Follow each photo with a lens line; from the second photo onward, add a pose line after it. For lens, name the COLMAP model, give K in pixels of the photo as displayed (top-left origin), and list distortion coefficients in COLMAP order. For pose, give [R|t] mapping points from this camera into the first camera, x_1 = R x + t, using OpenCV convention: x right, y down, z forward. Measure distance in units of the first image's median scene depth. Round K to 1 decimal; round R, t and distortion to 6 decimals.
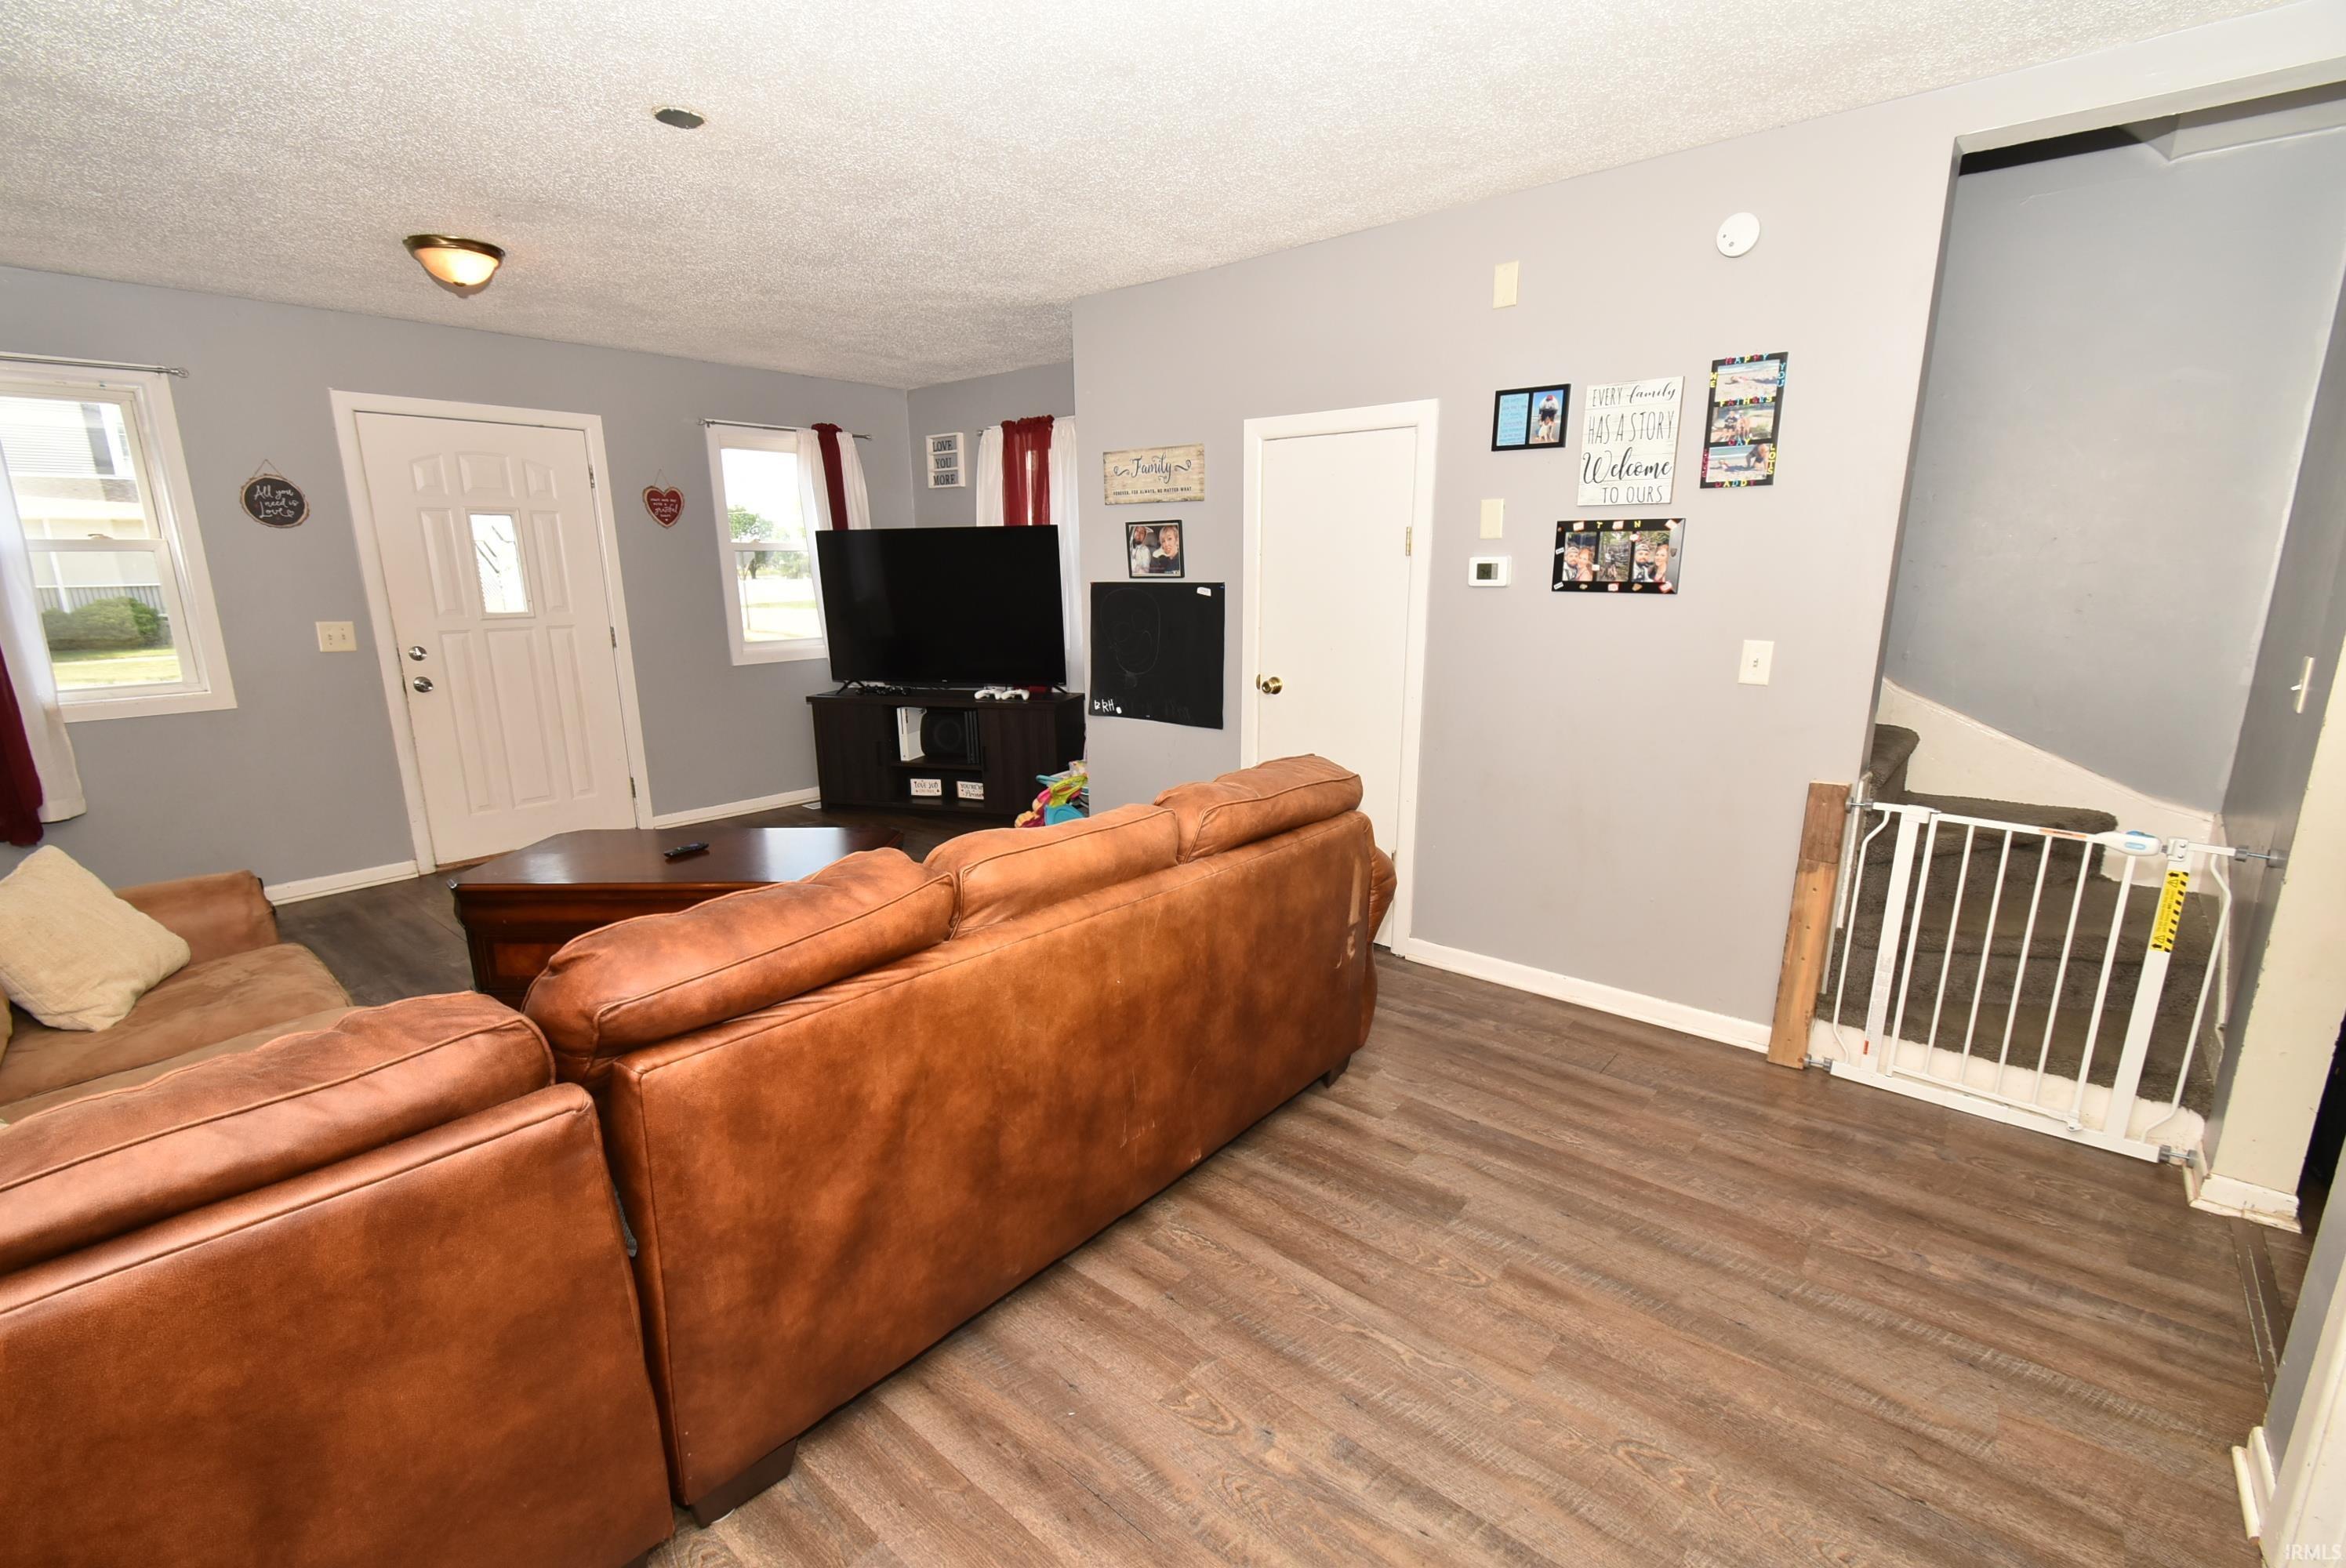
lens RADIAL K [[1034.9, 0, 1176.1], [0, 1034.9, 795.7], [0, 0, 1]] dist [0.010191, -0.005912]
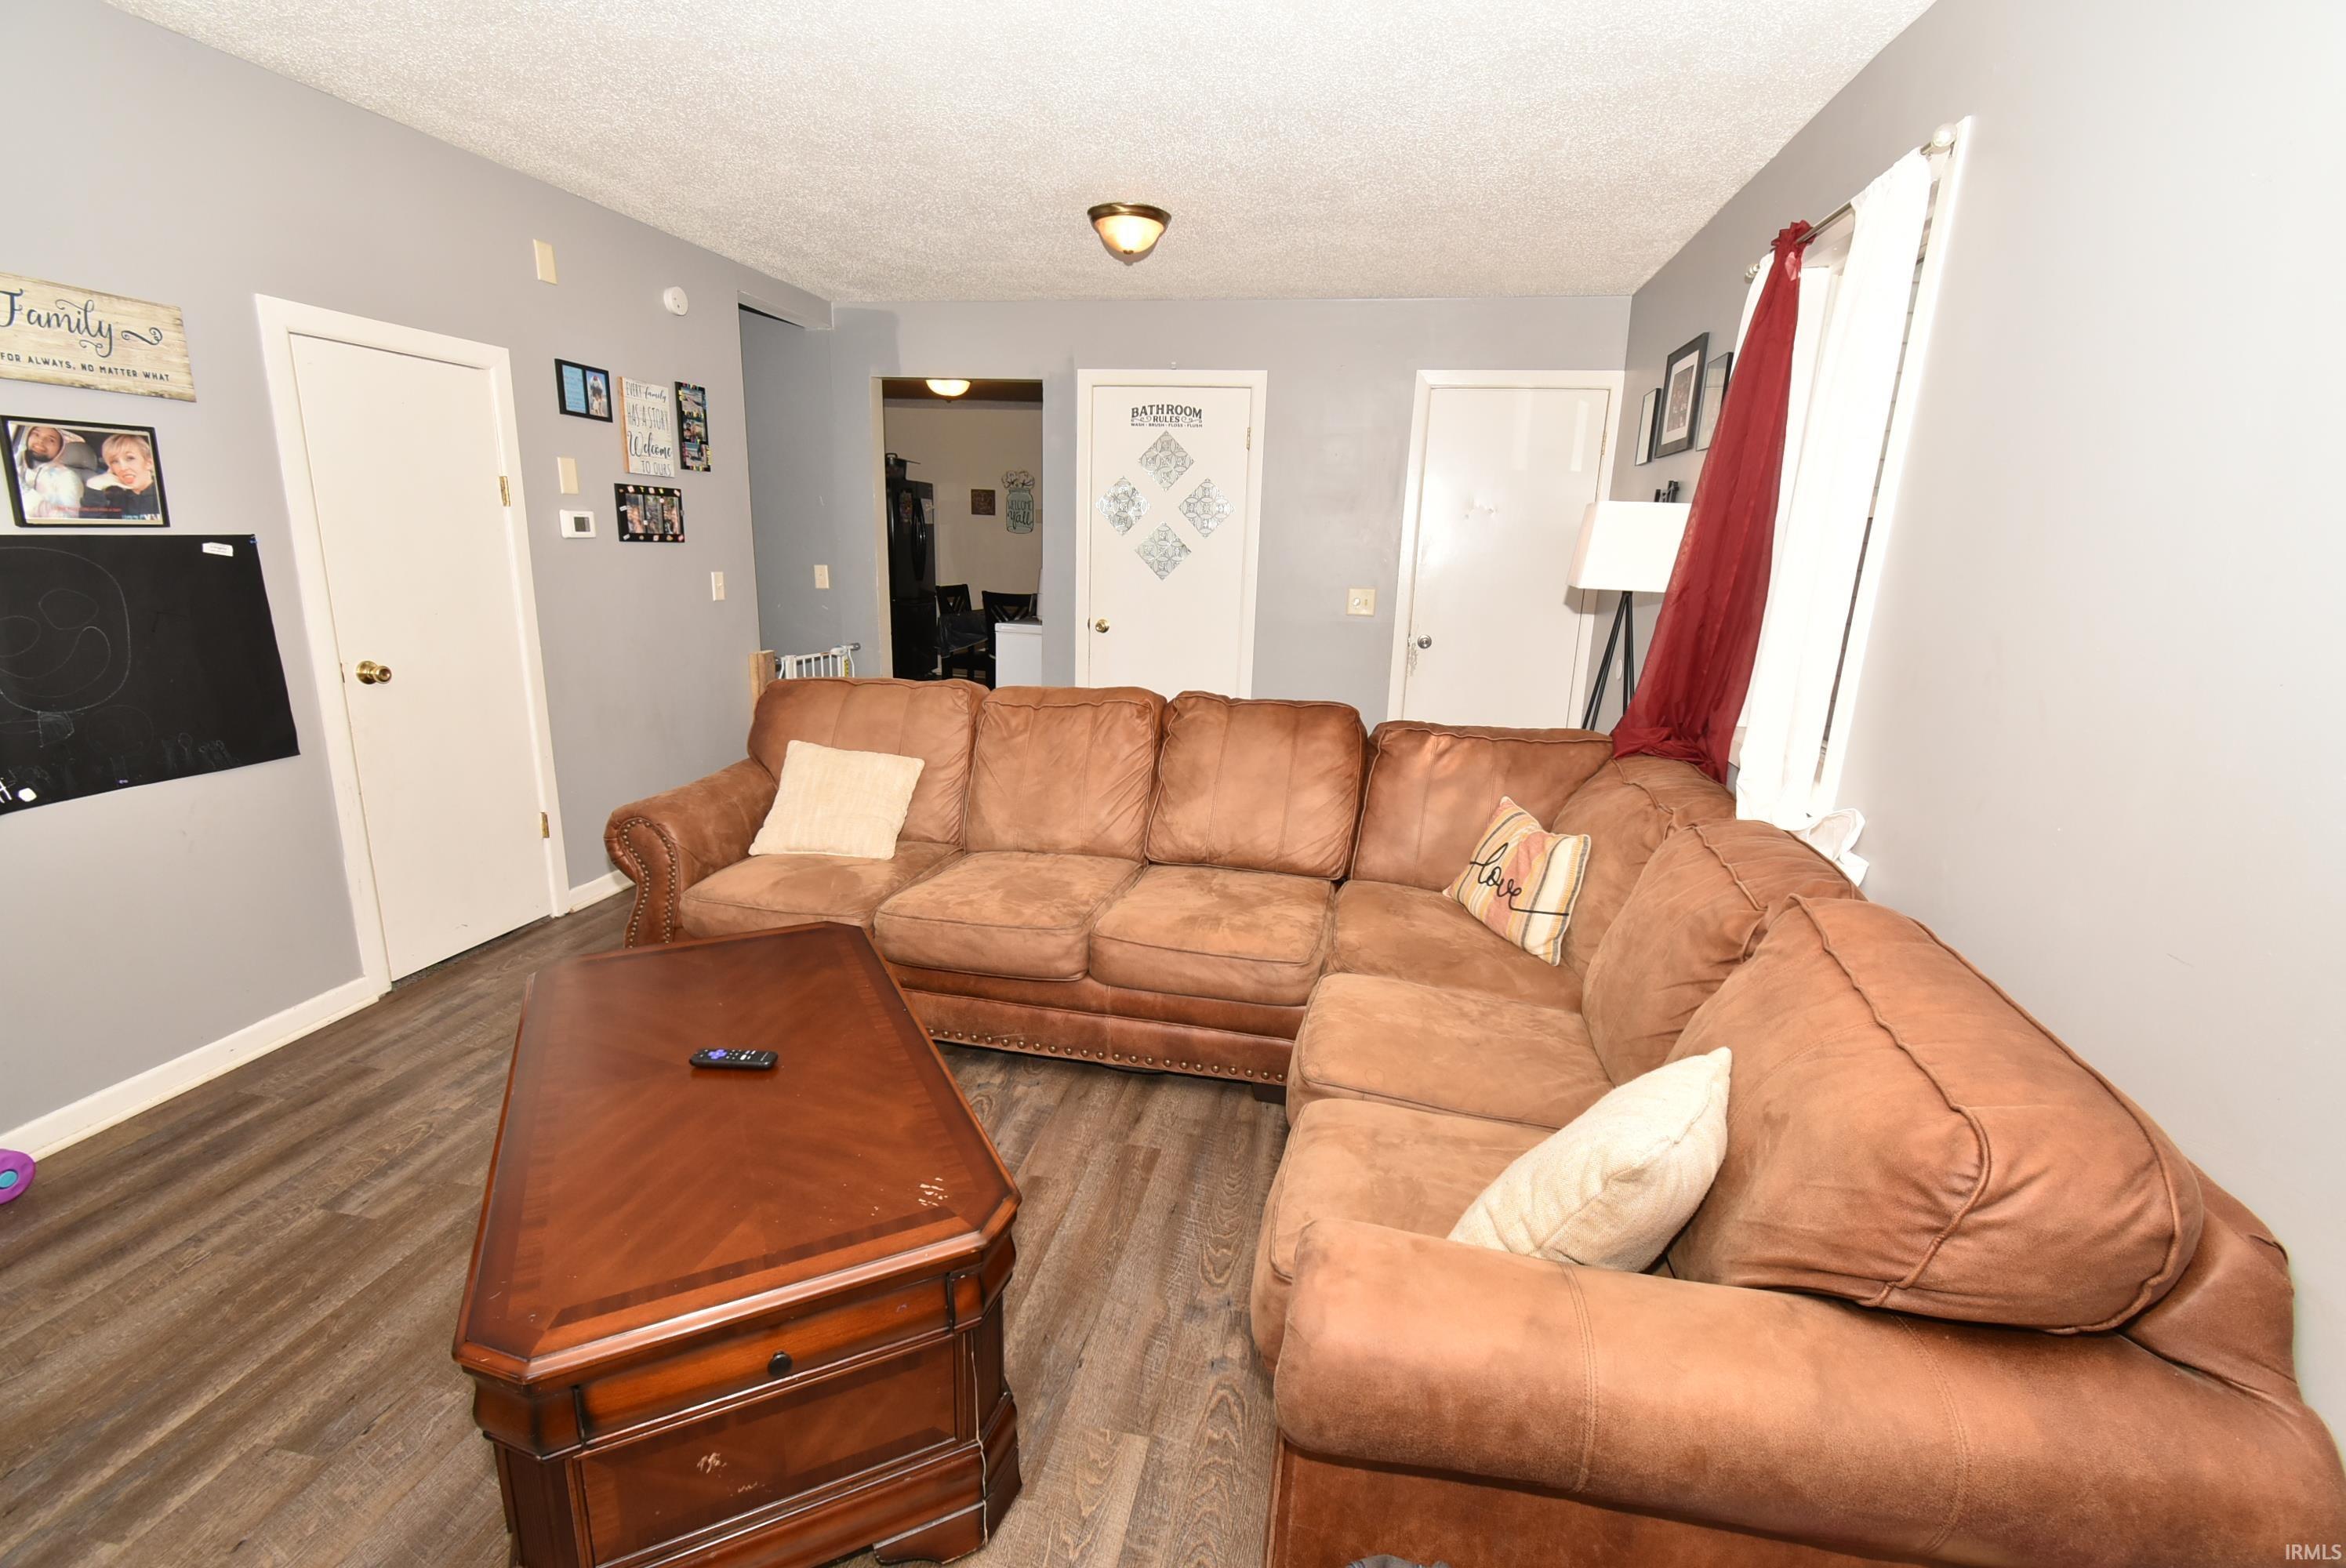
lens RADIAL K [[1034.9, 0, 1176.1], [0, 1034.9, 795.7], [0, 0, 1]] dist [0.010191, -0.005912]
pose [[-0.481350, -0.224281, 0.847349, -1.220851], [0.163733, 0.926688, 0.338292, -0.263361], [-0.861100, 0.301576, -0.409339, 1.196003]]
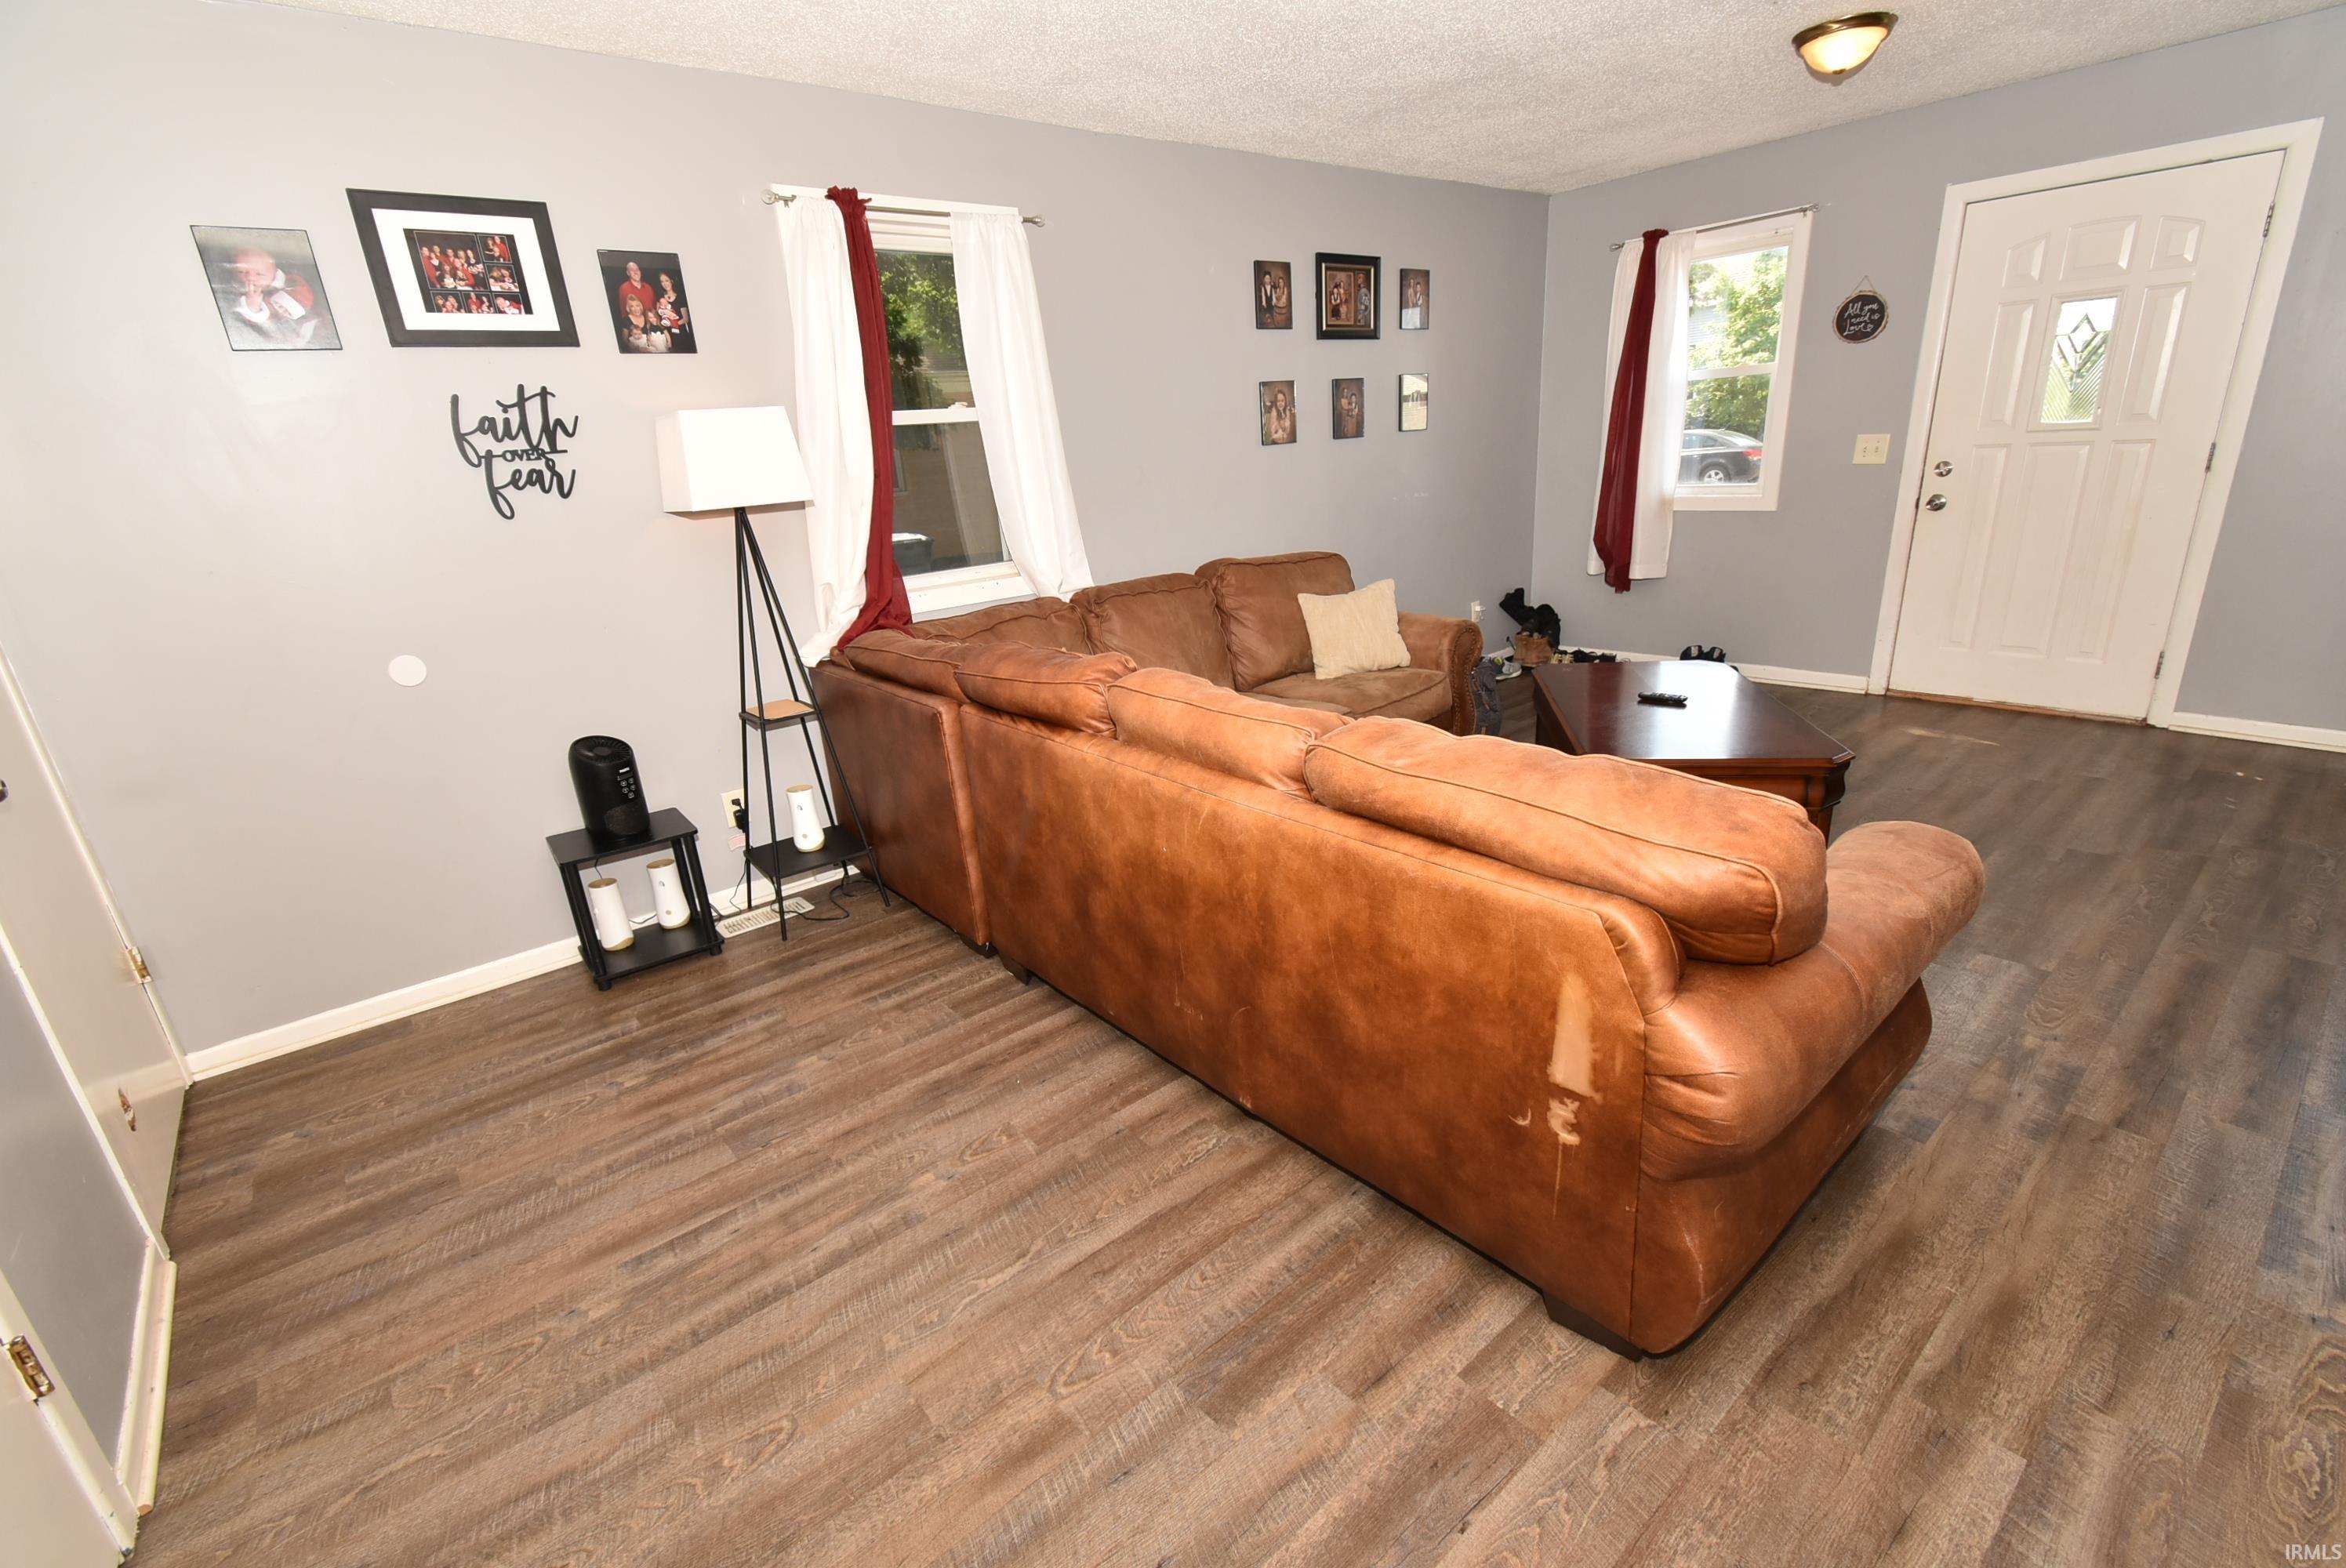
lens RADIAL K [[1034.9, 0, 1176.1], [0, 1034.9, 795.7], [0, 0, 1]] dist [0.010191, -0.005912]
pose [[-0.166863, 0.338552, -0.926034, 0.652079], [-0.147250, 0.920112, 0.362920, -0.181244], [0.974923, 0.196917, -0.103681, 0.826040]]
